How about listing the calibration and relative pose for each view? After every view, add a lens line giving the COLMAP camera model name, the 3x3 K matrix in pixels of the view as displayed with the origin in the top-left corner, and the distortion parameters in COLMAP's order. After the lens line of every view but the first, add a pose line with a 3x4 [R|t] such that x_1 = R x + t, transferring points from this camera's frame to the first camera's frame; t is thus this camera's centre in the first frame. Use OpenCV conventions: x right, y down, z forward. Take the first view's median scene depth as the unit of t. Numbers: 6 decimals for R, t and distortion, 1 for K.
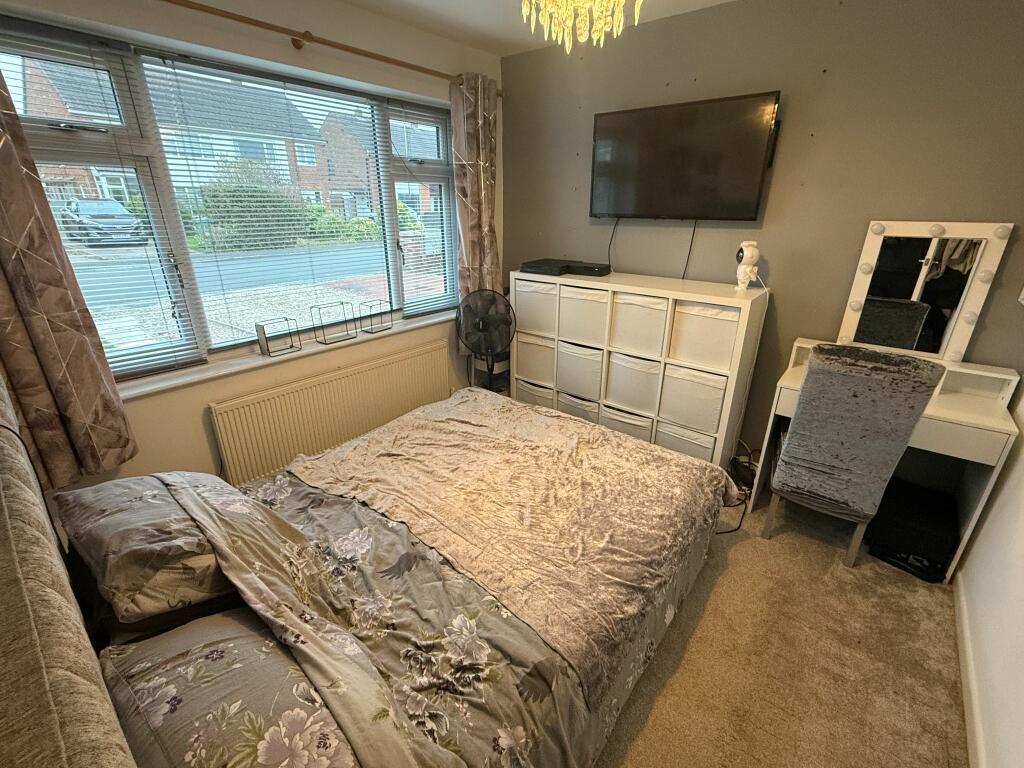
lens RADIAL K [[452.1, 0, 511.1], [0, 452.1, 382.6], [0, 0, 1]] dist [0.003823, -0.001483]
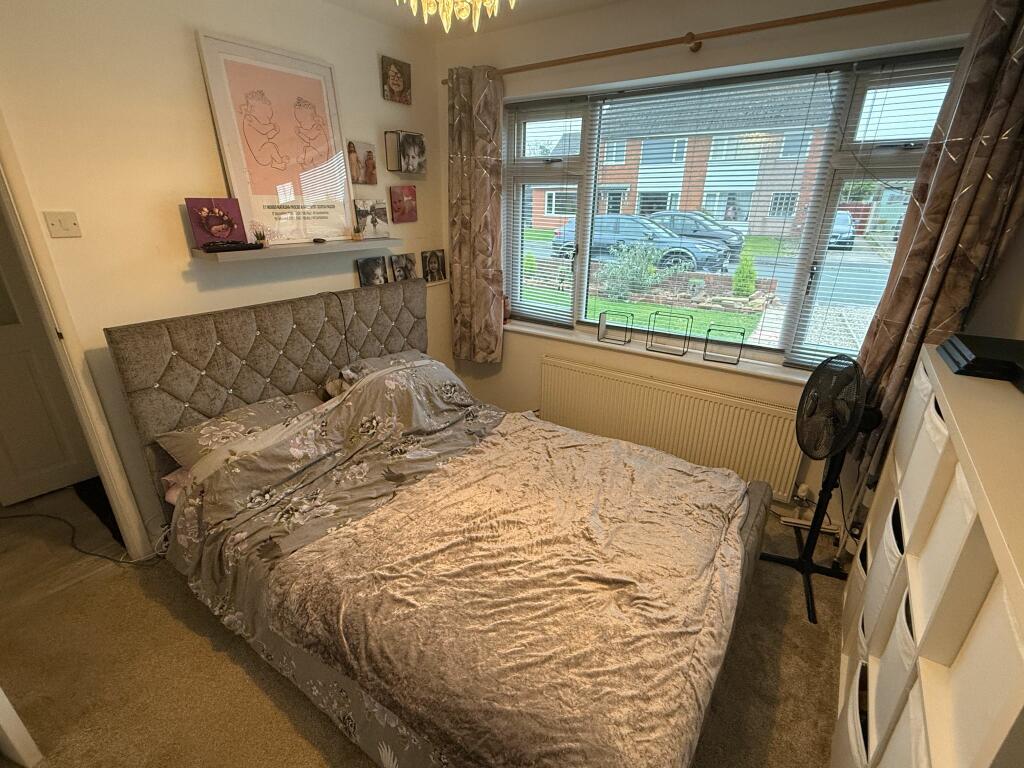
lens RADIAL K [[469.7, 0, 511.8], [0, 469.7, 385.7], [0, 0, 1]] dist [0.003809, 0.000031]
pose [[0.080957, 0.361616, -0.928806, 0.566180], [-0.371143, 0.875788, 0.308625, -0.226582], [0.925040, 0.319734, 0.205112, 0.538733]]
